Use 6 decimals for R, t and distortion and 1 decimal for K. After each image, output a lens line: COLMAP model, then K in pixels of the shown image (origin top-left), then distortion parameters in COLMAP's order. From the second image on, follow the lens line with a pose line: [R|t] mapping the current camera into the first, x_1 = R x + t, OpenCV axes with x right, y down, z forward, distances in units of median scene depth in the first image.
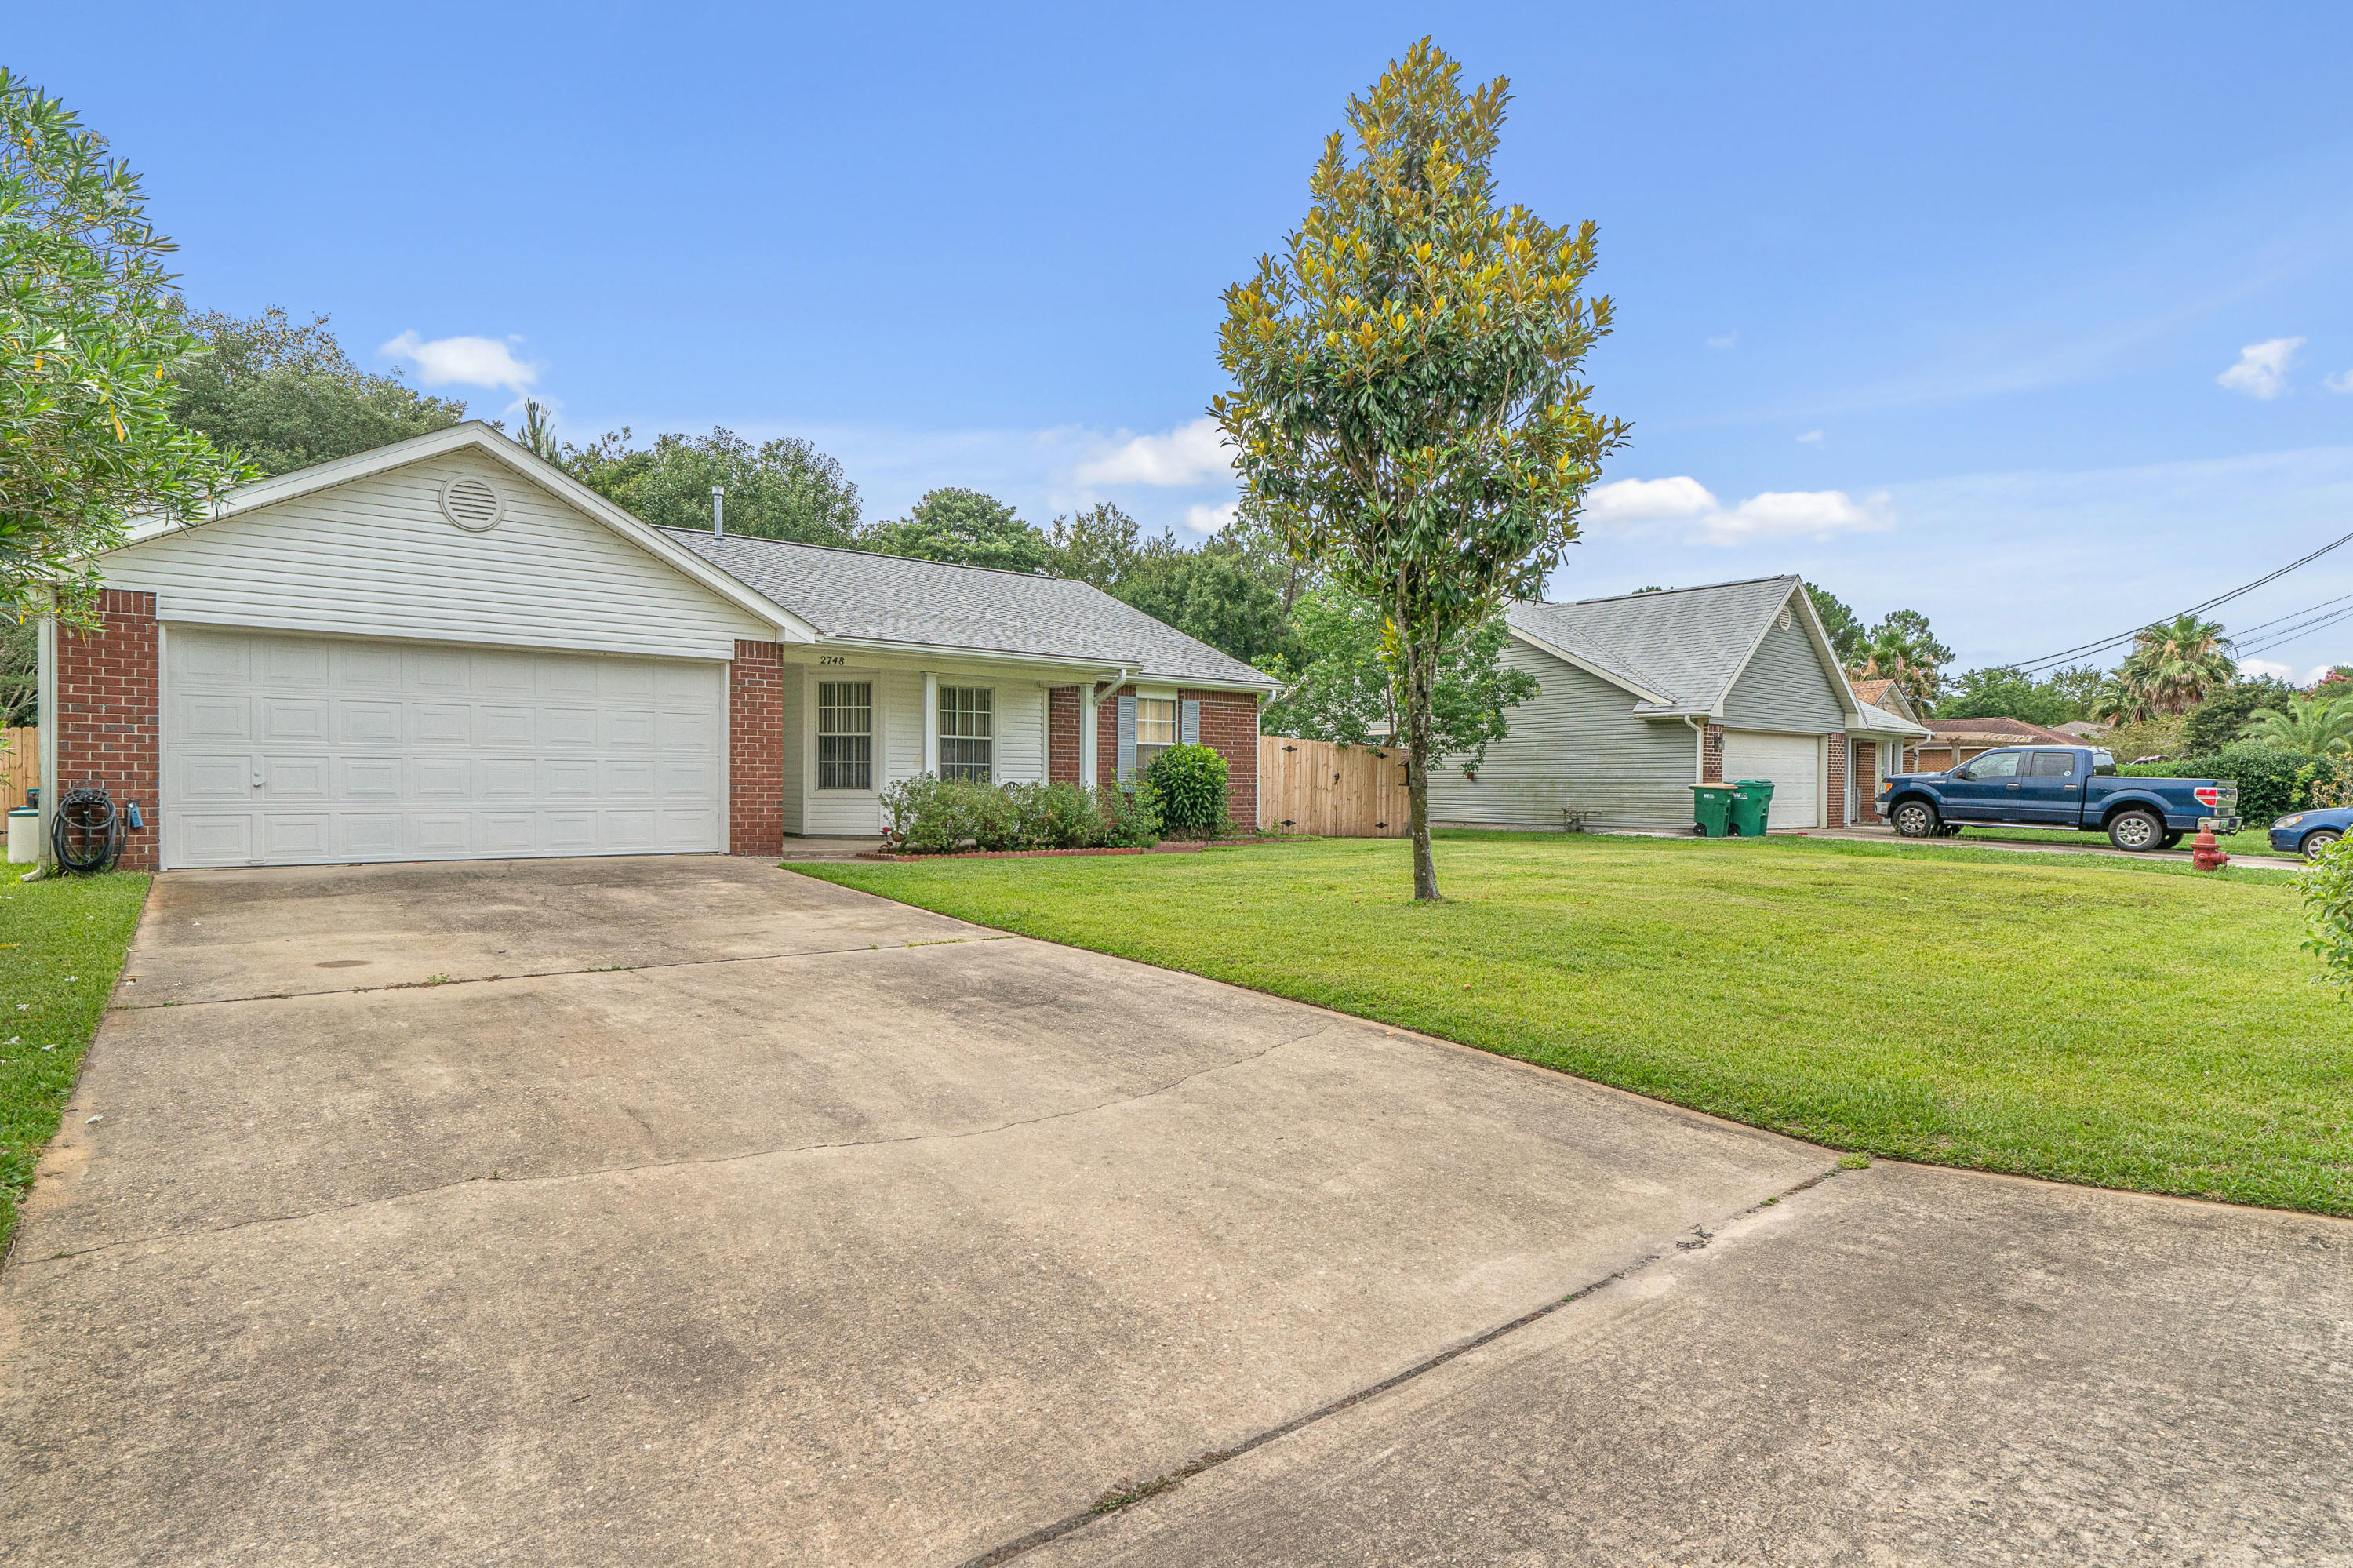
lens RADIAL K [[1241.5, 0, 1157.2], [0, 1241.5, 783.2], [0, 0, 1]] dist [0.001384, -0.002137]
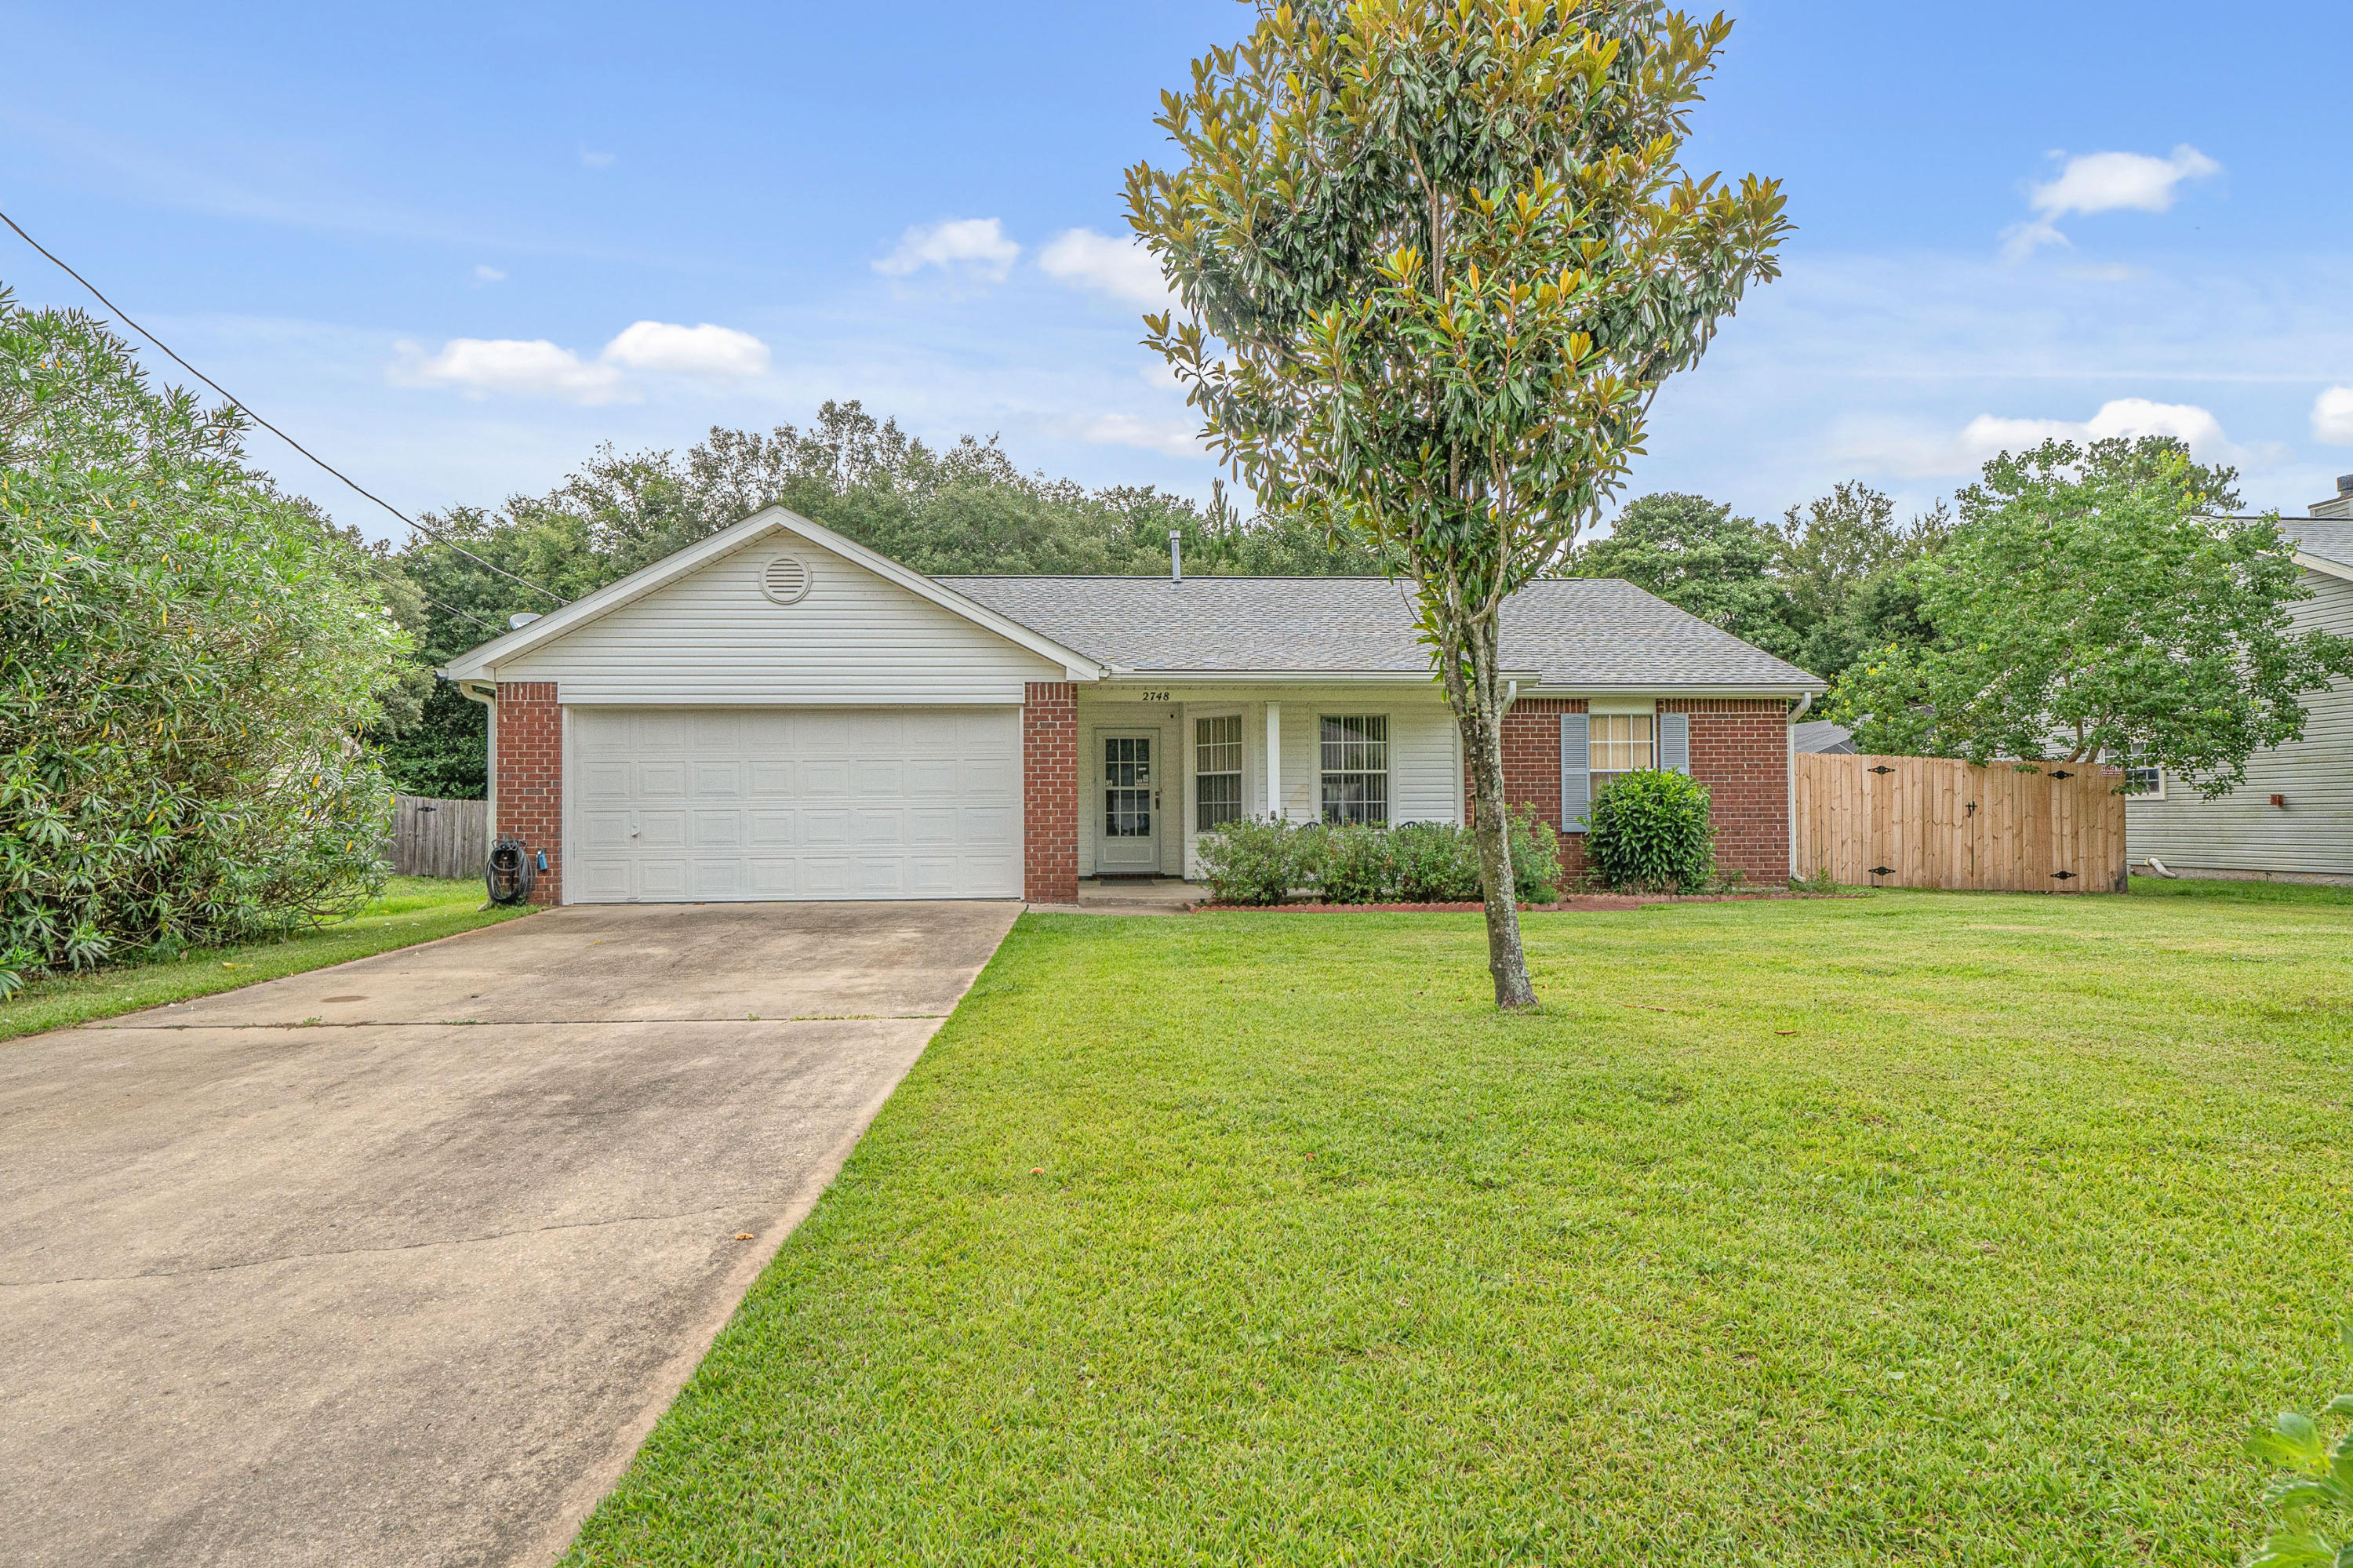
lens RADIAL K [[1241.5, 0, 1157.2], [0, 1241.5, 783.2], [0, 0, 1]] dist [0.001384, -0.002137]
pose [[0.813302, -0.029884, -0.581074, 0.255538], [0.013137, 0.999369, -0.033009, -0.001548], [0.581694, 0.019213, 0.813181, 0.210971]]
